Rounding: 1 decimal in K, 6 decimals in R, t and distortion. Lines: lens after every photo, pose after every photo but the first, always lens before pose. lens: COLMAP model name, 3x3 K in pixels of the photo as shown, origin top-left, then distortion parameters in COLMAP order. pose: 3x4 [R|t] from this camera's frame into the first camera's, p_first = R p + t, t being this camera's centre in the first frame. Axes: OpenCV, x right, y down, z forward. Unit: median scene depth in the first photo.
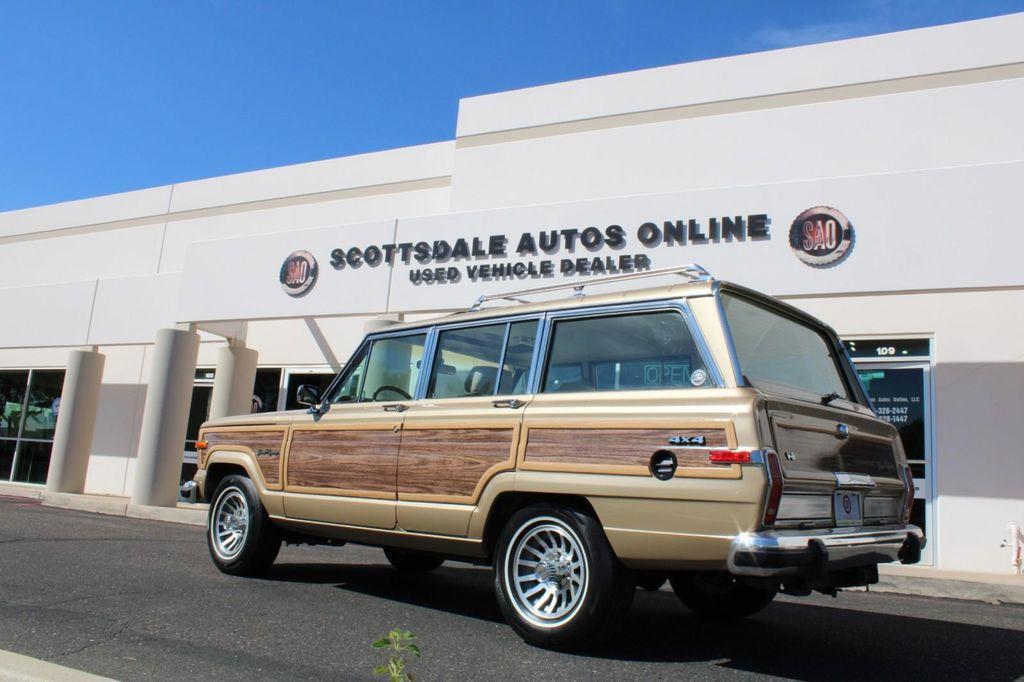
lens RADIAL K [[858.6, 0, 513.8], [0, 858.6, 330.9], [0, 0, 1]] dist [-0.168795, 0.134959]
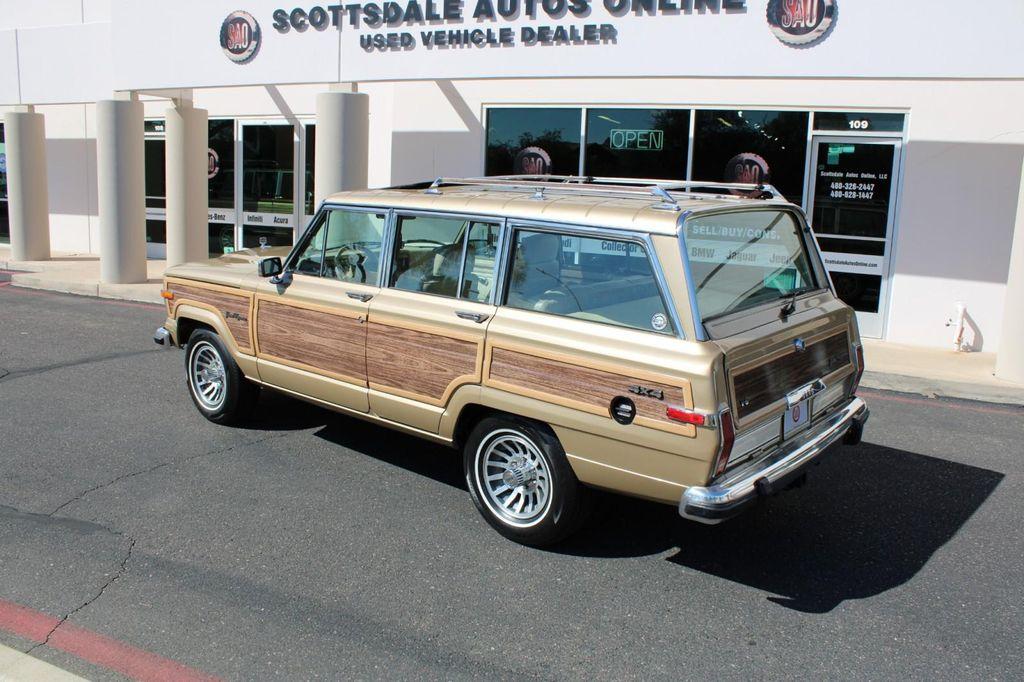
lens RADIAL K [[859.0, 0, 512.0], [0, 859.0, 341.0], [0, 0, 1]] dist [-0.165226, 0.145001]
pose [[0.998782, -0.040564, 0.028092, 0.005520], [0.026749, 0.923546, 0.382554, -0.128472], [-0.041462, -0.381337, 0.923506, 0.026630]]
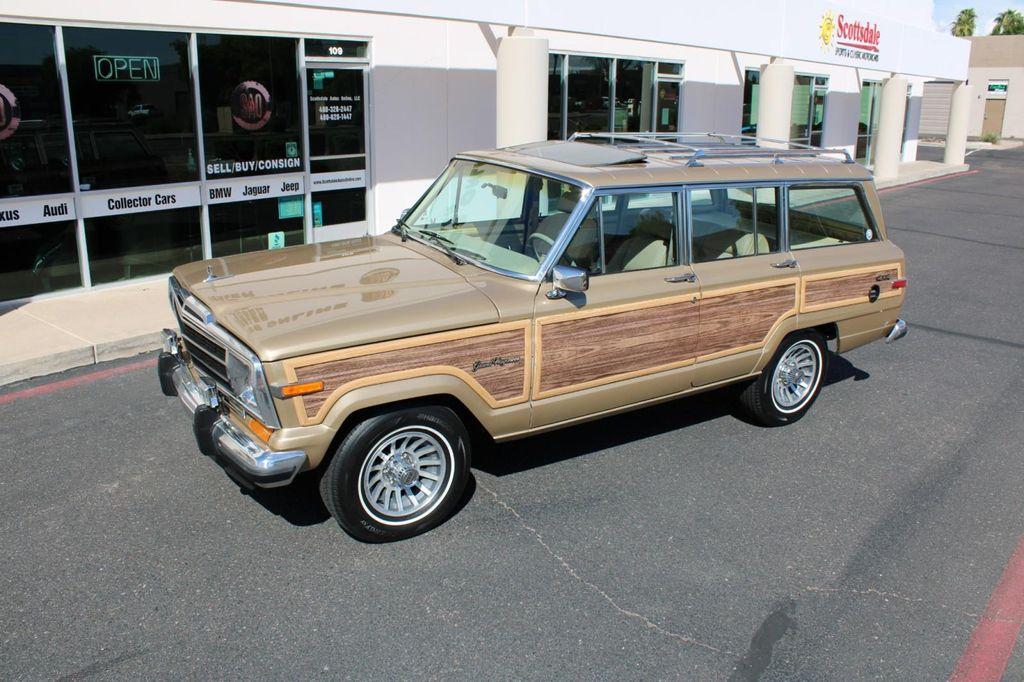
lens RADIAL K [[859.0, 0, 512.0], [0, 859.0, 341.0], [0, 0, 1]] dist [-0.165226, 0.145001]
pose [[0.245015, -0.337063, 0.909041, -0.591875], [-0.192624, 0.902005, 0.386372, -0.099342], [-0.950191, -0.269771, 0.156078, 0.546455]]
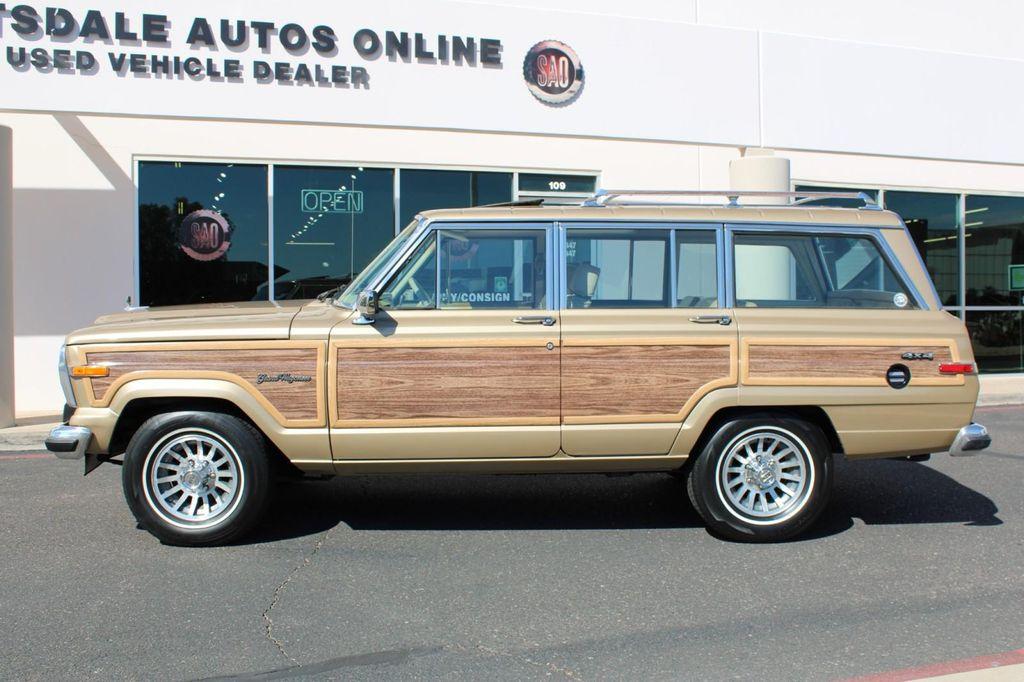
lens RADIAL K [[1019.1, 0, 512.0], [0, 1019.1, 341.0], [0, 0, 1]] dist [-0.137189, 0.167140]
pose [[0.715110, -0.095064, 0.692518, -0.472319], [-0.086154, 0.971169, 0.222279, -0.063494], [-0.693683, -0.218617, 0.686302, 0.162370]]
